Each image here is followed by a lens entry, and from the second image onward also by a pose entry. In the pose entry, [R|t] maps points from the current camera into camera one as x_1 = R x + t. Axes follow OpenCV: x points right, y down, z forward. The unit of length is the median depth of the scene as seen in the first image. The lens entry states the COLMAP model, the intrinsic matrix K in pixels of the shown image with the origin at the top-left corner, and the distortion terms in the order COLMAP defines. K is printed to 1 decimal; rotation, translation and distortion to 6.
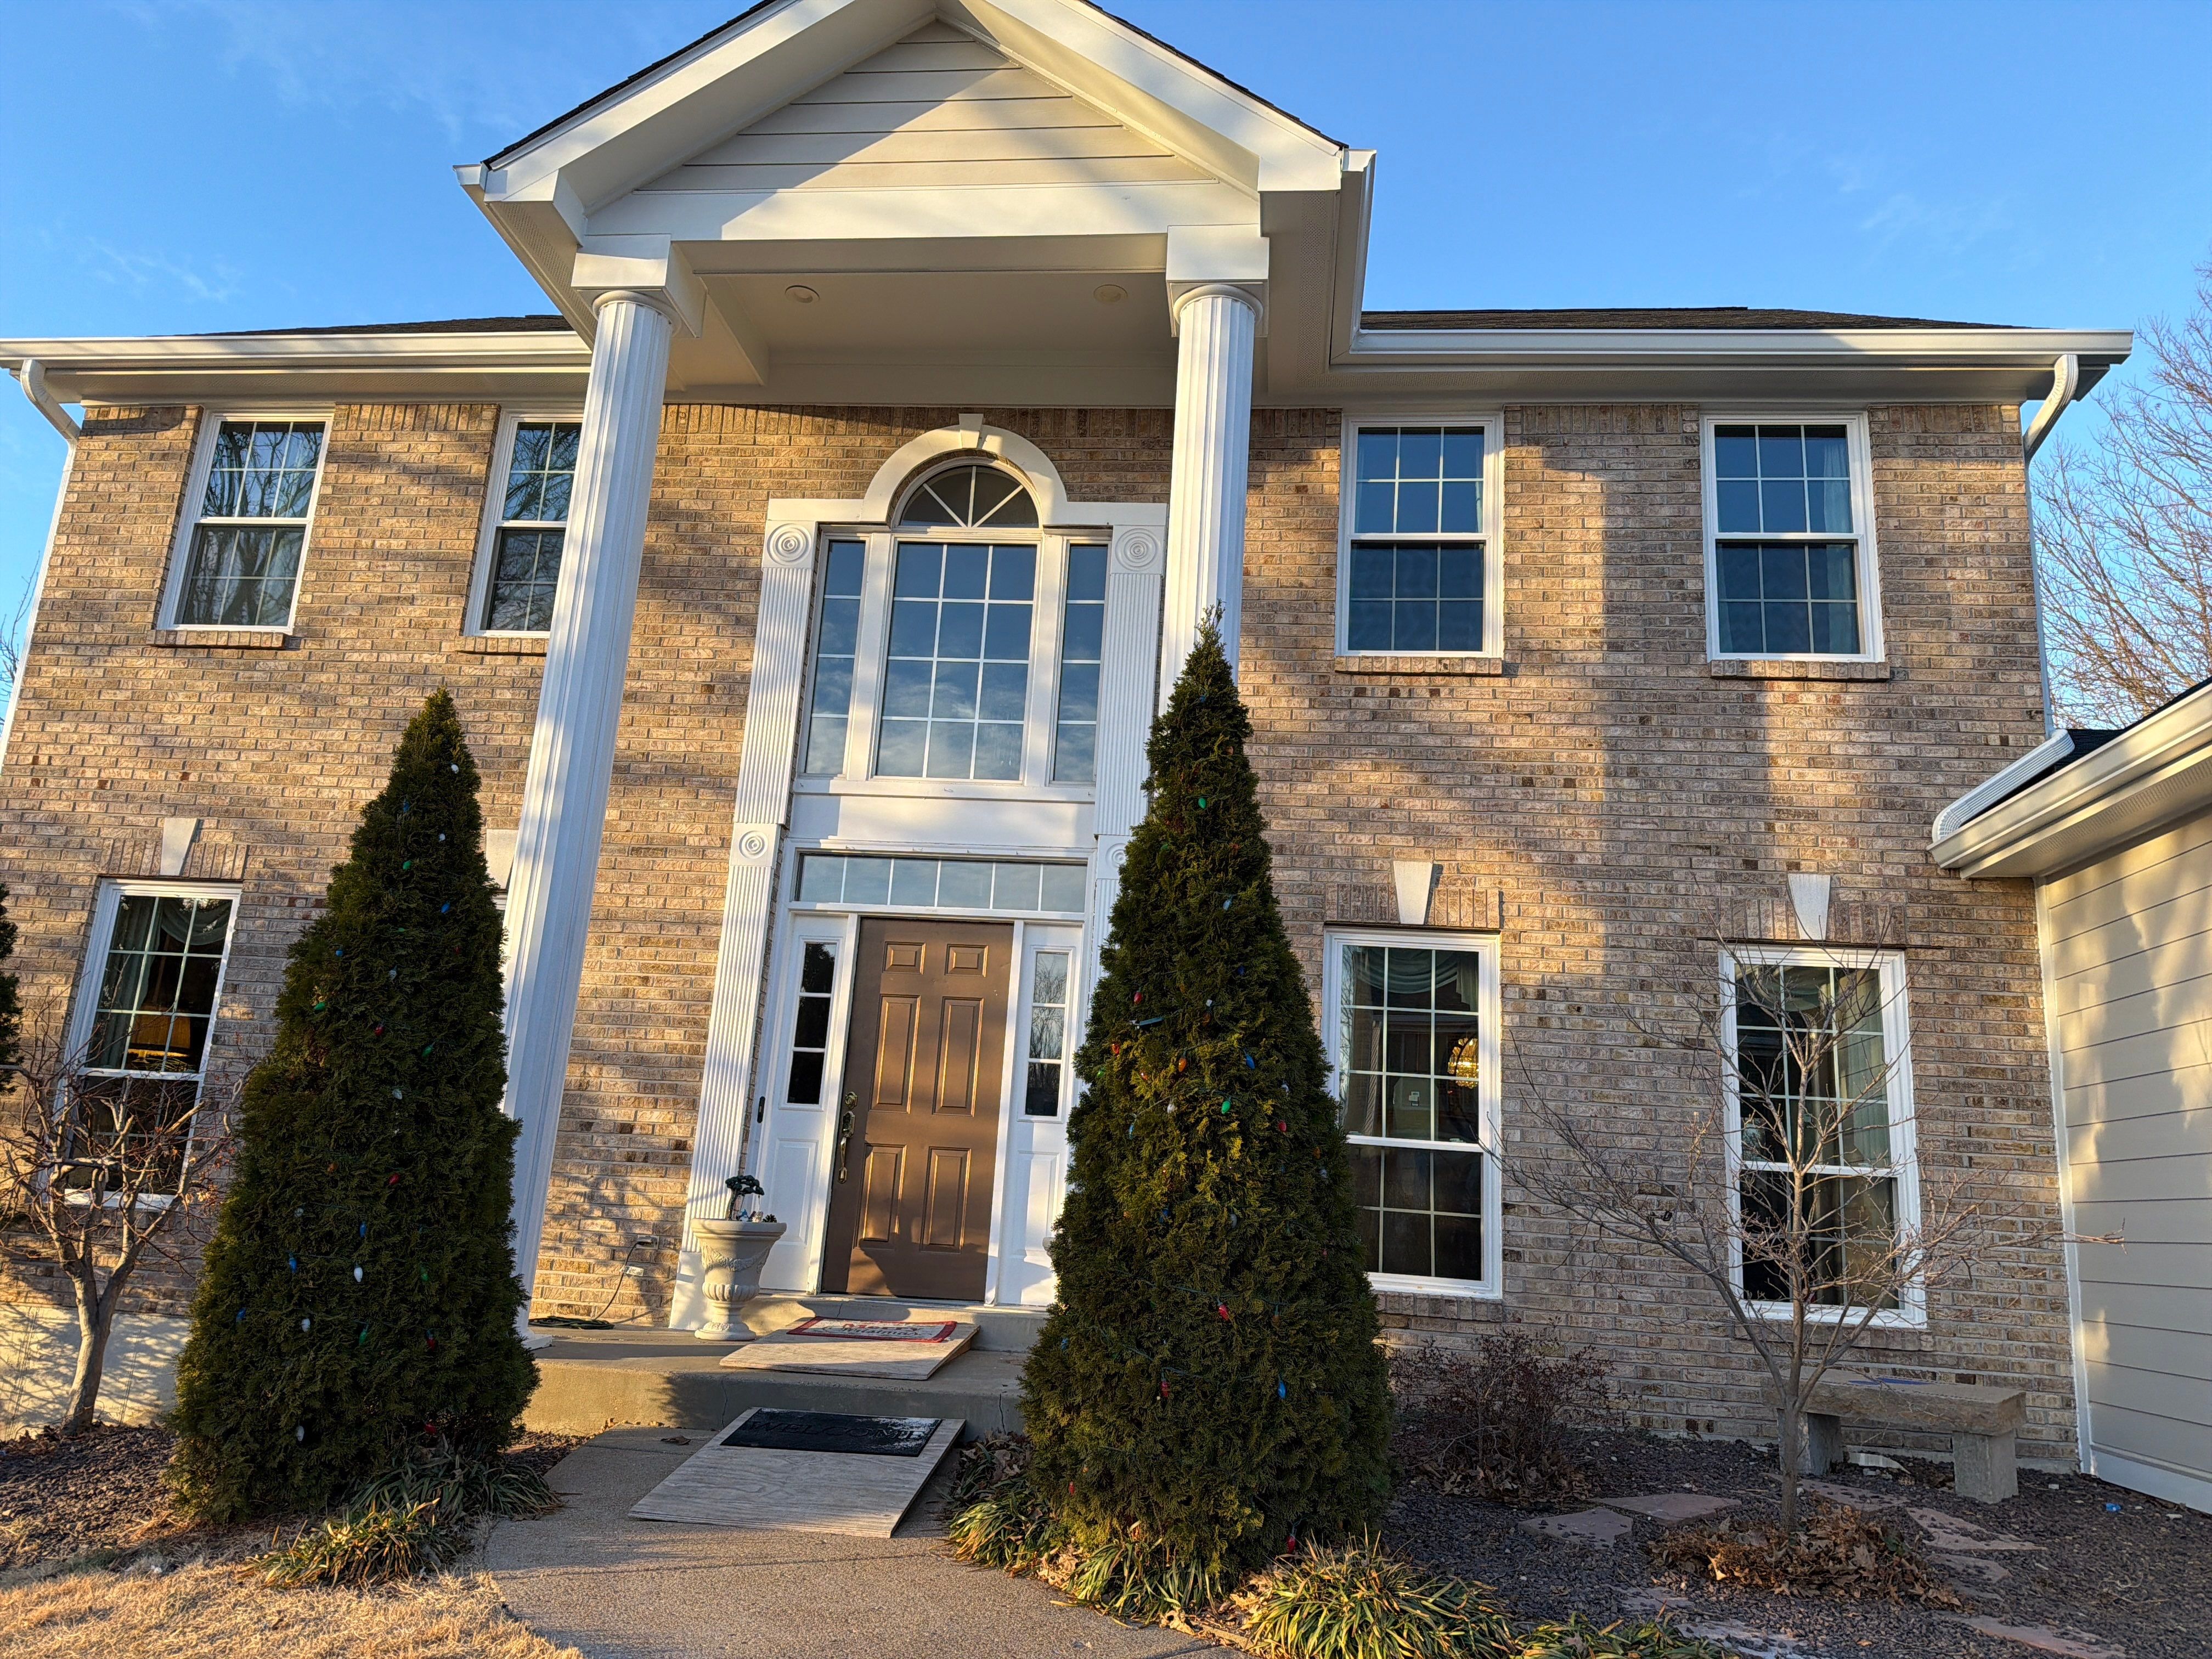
lens RADIAL K [[1531.0, 0, 1106.9], [0, 1531.0, 841.5], [0, 0, 1]] dist [0.038720, -0.048528]
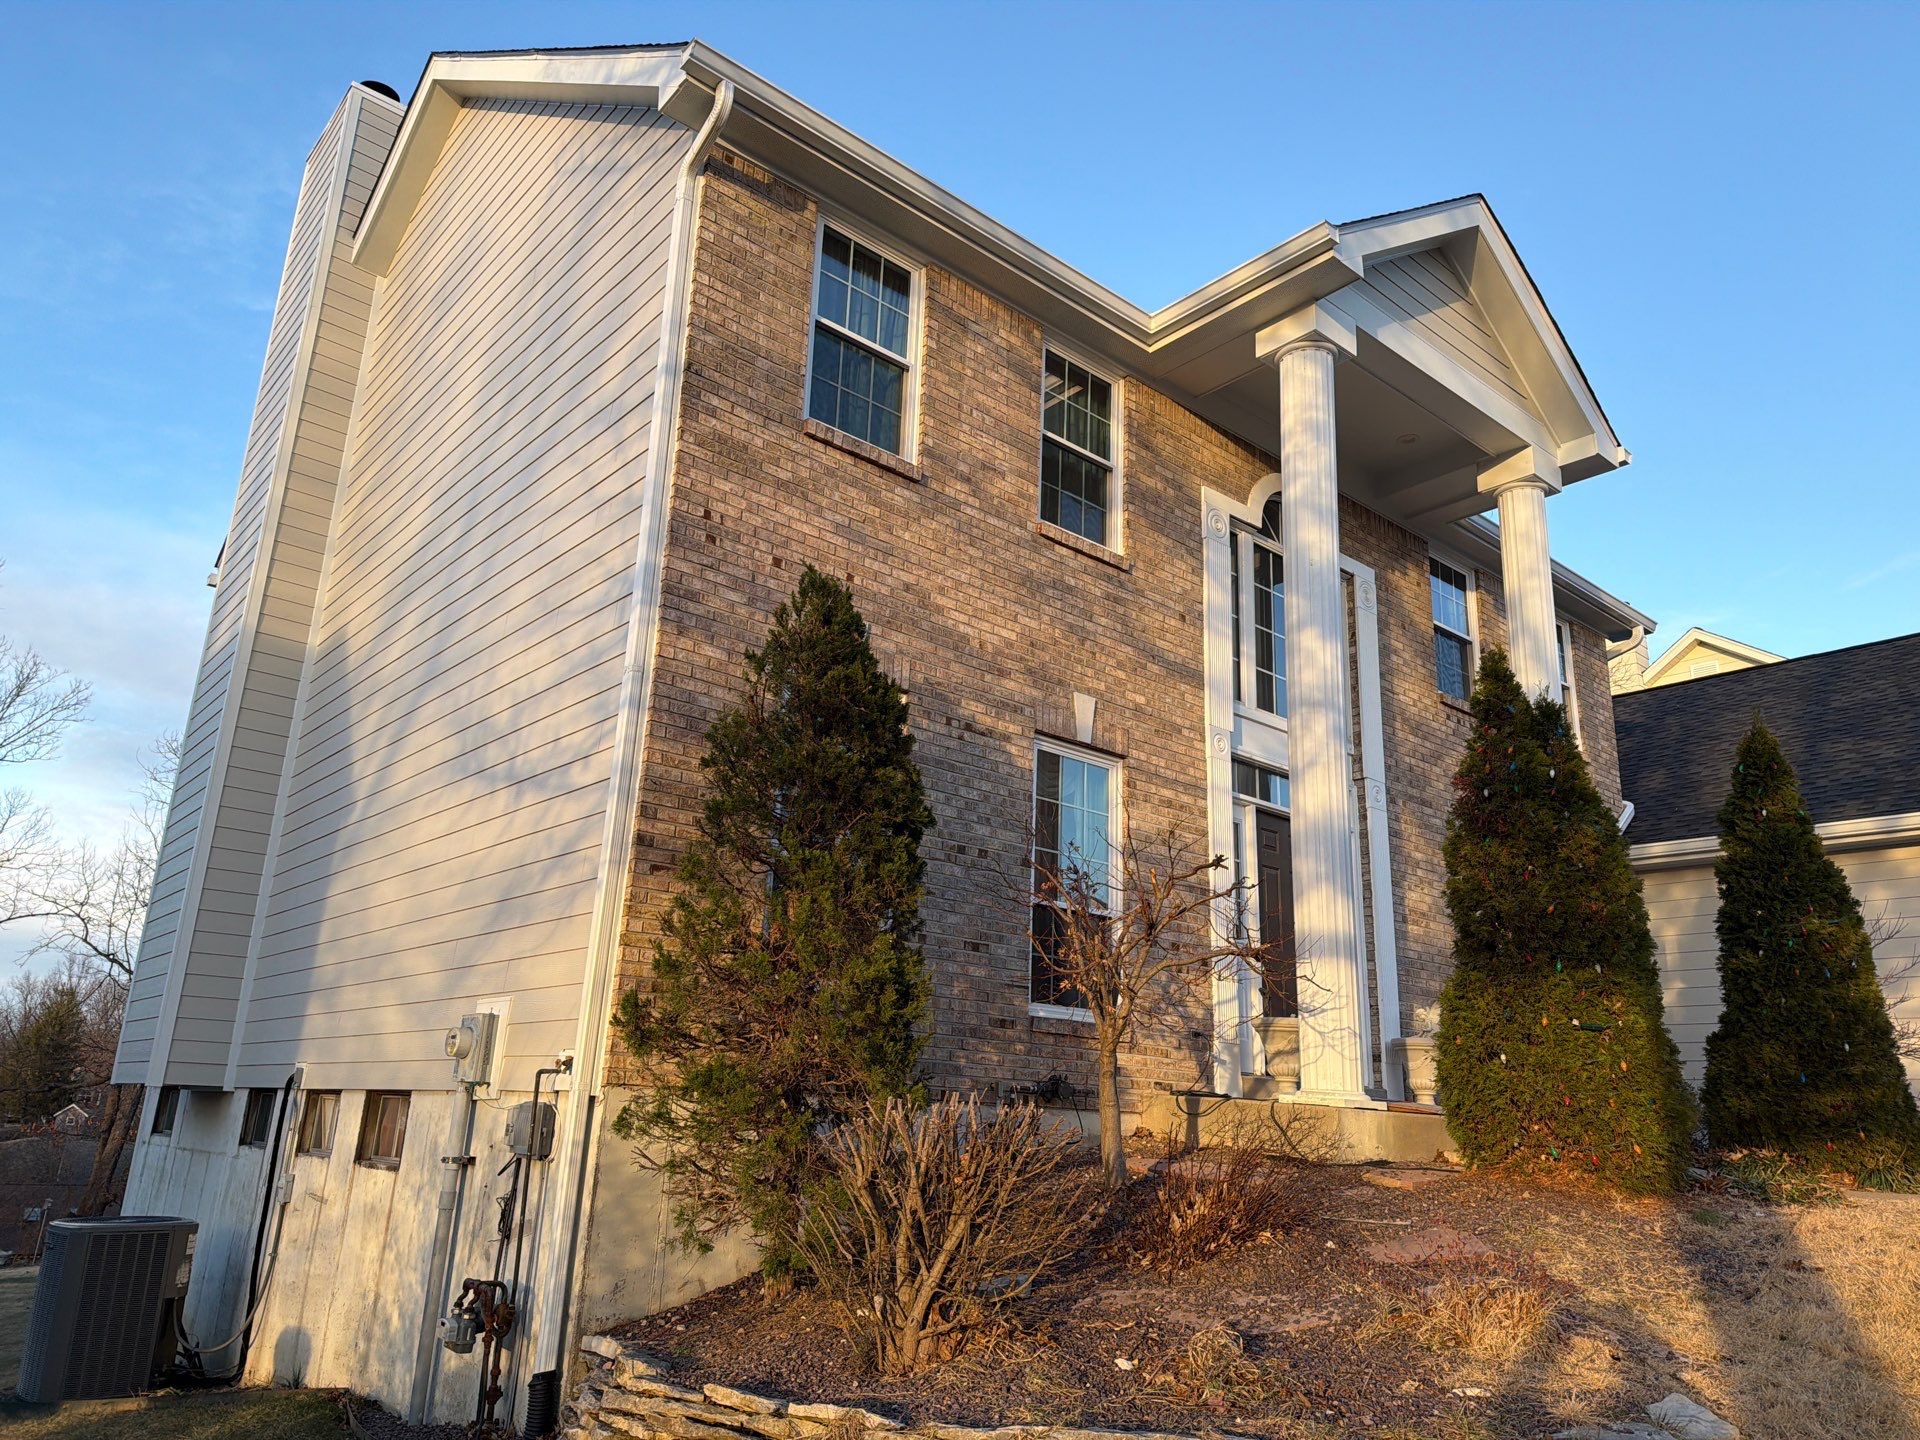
lens RADIAL K [[1328.9, 0, 957.1], [0, 1328.9, 729.3], [0, 0, 1]] dist [0.038720, -0.048528]
pose [[0.679987, 0.172368, 0.712676, -1.286158], [-0.175036, 0.982034, -0.070508, 0.118447], [-0.712026, -0.076800, 0.697941, 0.359210]]
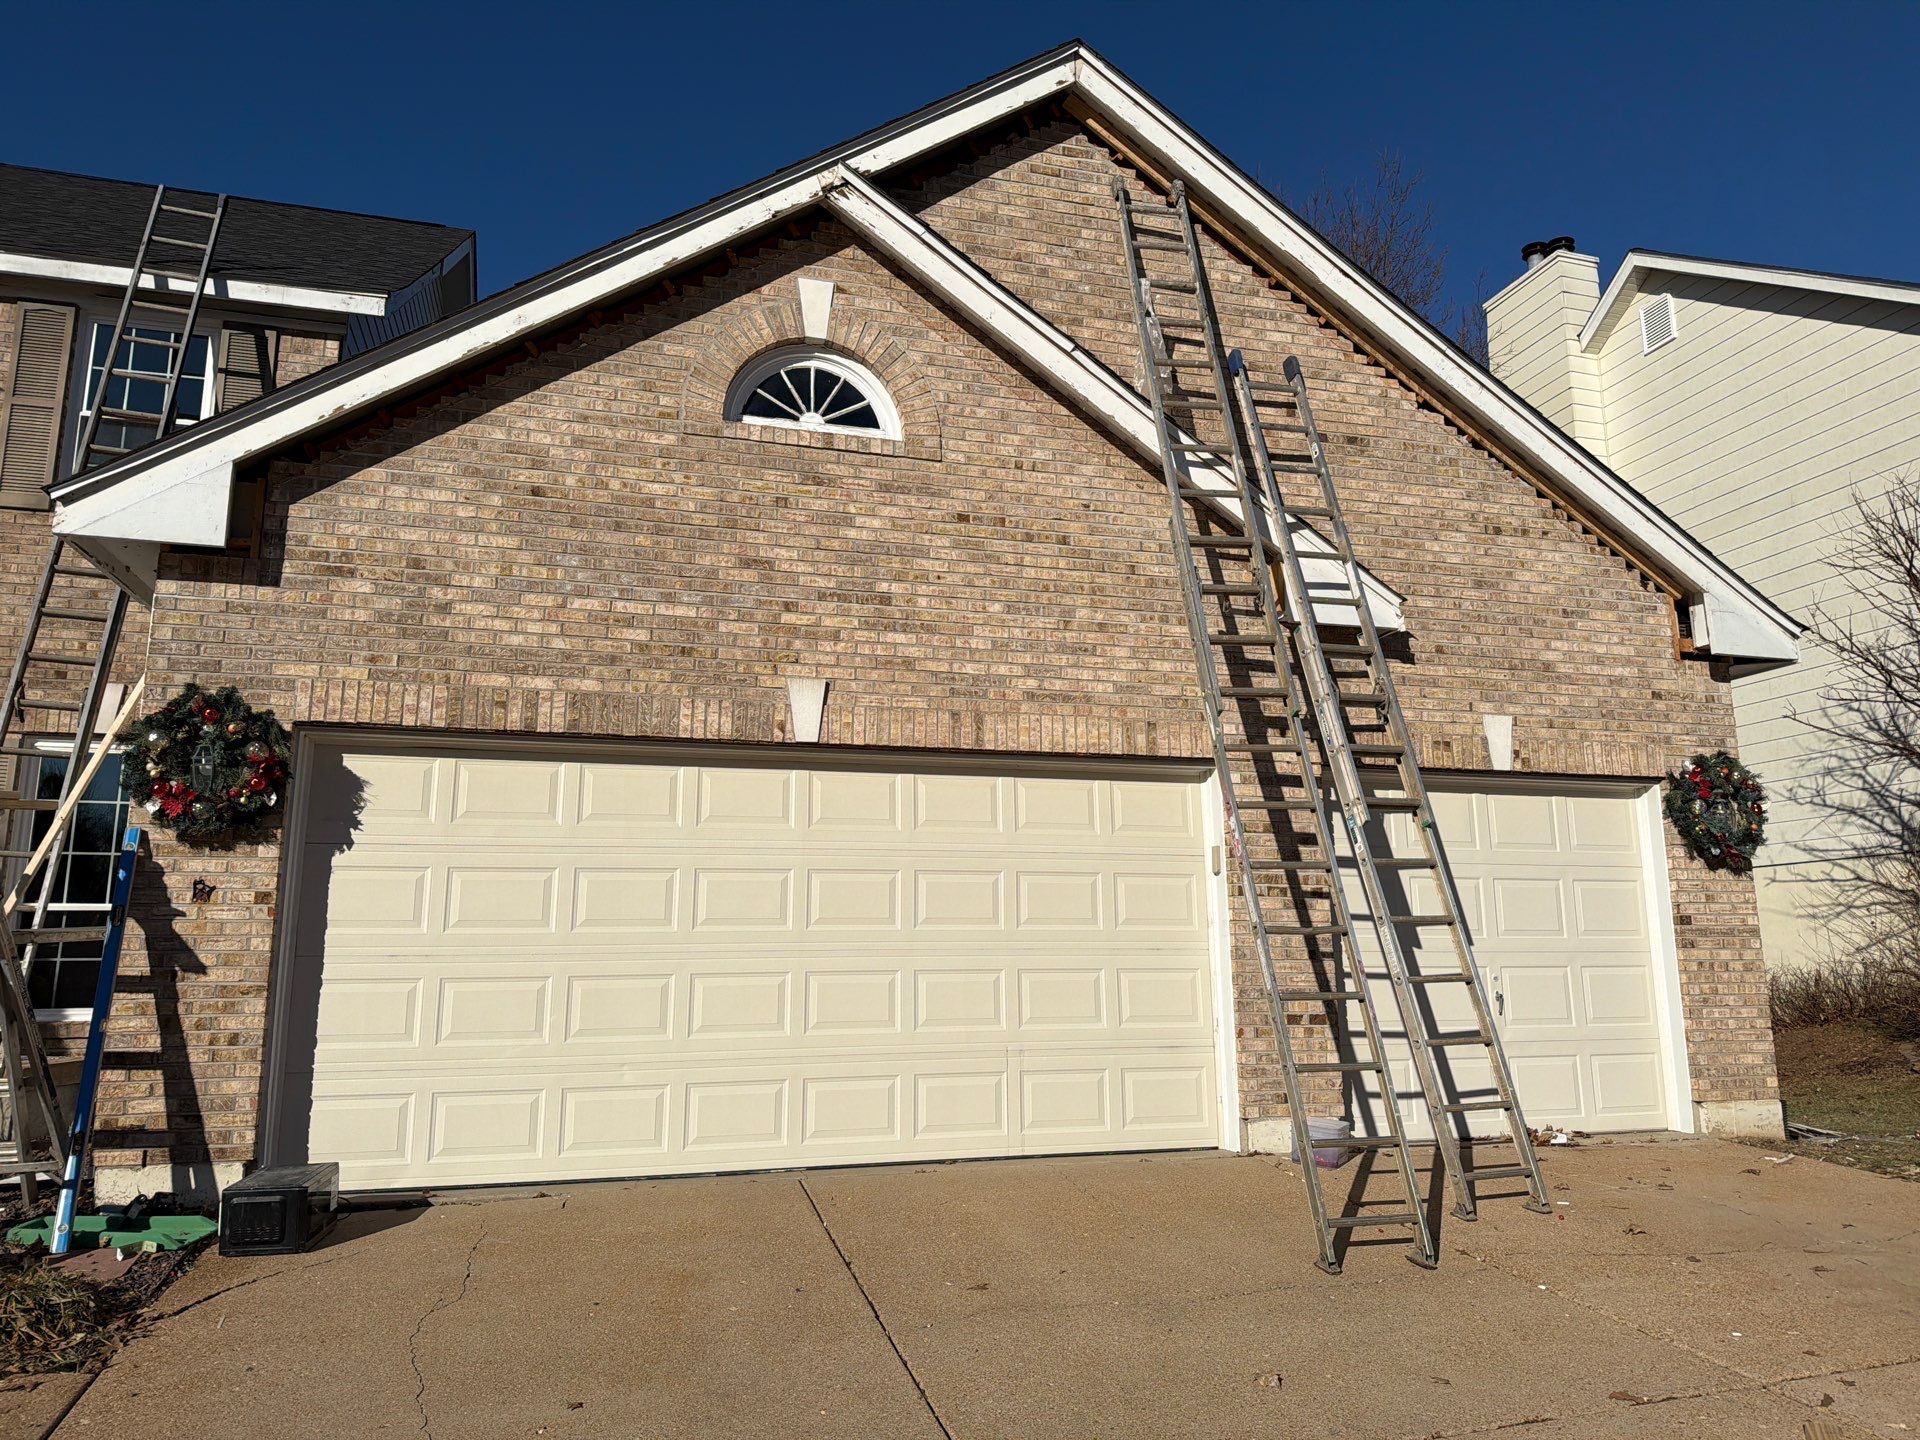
lens RADIAL K [[1328.9, 0, 968.2], [0, 1328.9, 708.4], [0, 0, 1]] dist [0.038720, -0.048528]
pose [[0.919240, 0.009384, 0.393585, 0.662001], [-0.030480, 0.998412, 0.047381, -0.032311], [-0.392515, -0.055551, 0.918066, -0.320353]]
